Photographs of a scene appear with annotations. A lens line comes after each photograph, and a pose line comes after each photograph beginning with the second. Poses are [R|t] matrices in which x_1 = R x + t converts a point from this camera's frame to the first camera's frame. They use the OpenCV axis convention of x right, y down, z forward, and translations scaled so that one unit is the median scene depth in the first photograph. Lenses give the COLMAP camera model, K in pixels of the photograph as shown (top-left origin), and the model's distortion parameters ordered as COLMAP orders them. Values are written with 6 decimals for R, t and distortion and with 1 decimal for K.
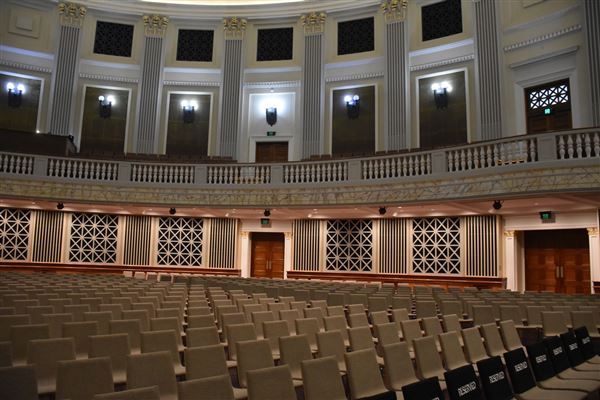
lens RADIAL K [[471.4, 0, 296.6], [0, 471.4, 199.2], [0, 0, 1]] dist [-0.148546, 0.105138]
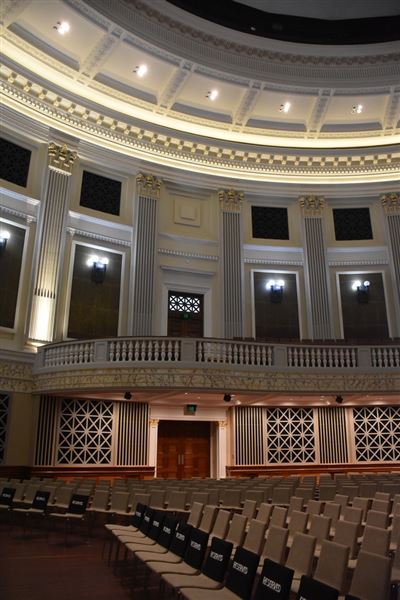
lens RADIAL K [[471.4, 0, 198.6], [0, 471.4, 300.6], [0, 0, 1]] dist [-0.148546, 0.105138]
pose [[0.987055, -0.069451, -0.144564, -0.457831], [0.040970, 0.980659, -0.191390, -0.006325], [0.155061, 0.182990, 0.970809, 0.044316]]
